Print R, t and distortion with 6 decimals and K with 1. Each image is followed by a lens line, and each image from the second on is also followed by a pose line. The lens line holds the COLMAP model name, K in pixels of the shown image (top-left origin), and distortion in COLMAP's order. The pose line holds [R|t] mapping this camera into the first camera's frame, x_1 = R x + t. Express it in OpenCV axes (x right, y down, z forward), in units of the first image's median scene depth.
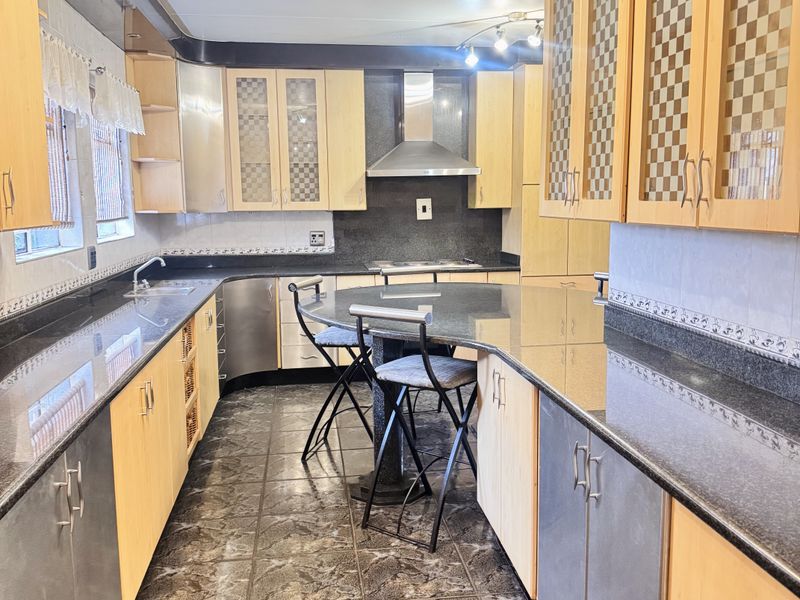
lens RADIAL K [[738.7, 0, 403.7], [0, 738.7, 297.3], [0, 0, 1]] dist [0.097464, 0.000000]
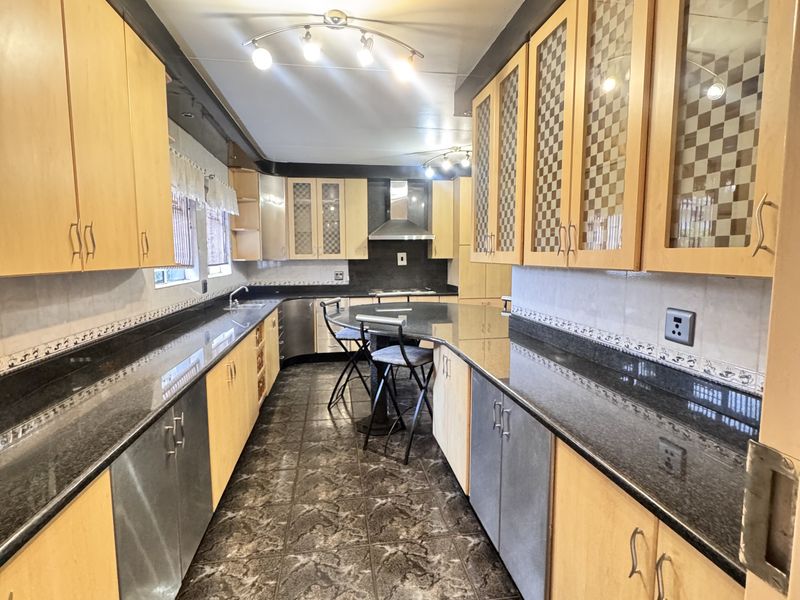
lens RADIAL K [[426.3, 0, 400.4], [0, 426.3, 296.6], [0, 0, 1]] dist [-0.000759, 0.001037]
pose [[0.999718, 0.004199, 0.023386, 0.002645], [-0.003407, 0.999423, -0.033803, 0.001279], [-0.023514, 0.033714, 0.999155, 0.039398]]
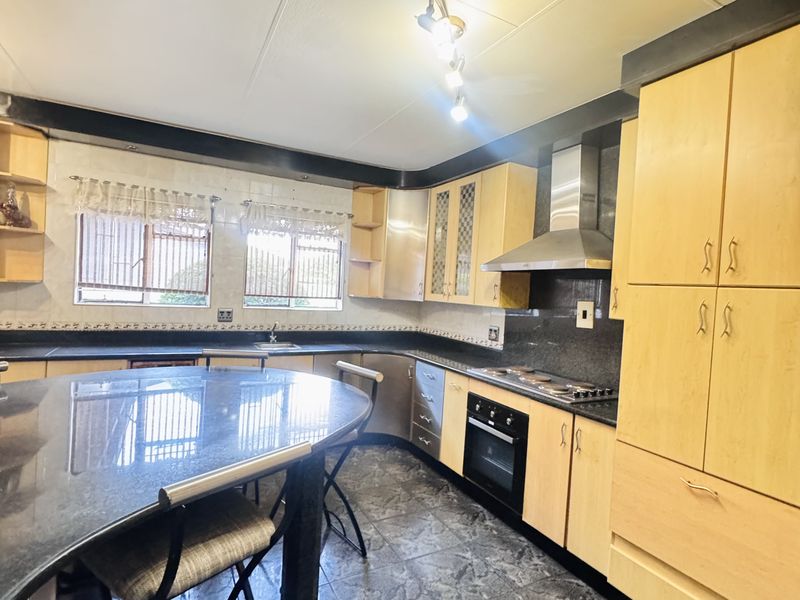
lens RADIAL K [[426.3, 0, 399.6], [0, 426.3, 300.3], [0, 0, 1]] dist [-0.000759, 0.001037]
pose [[0.346133, 0.055443, -0.936546, 0.702849], [-0.183784, 0.982918, -0.009735, -0.173286], [0.920009, 0.175492, 0.350410, 1.217992]]
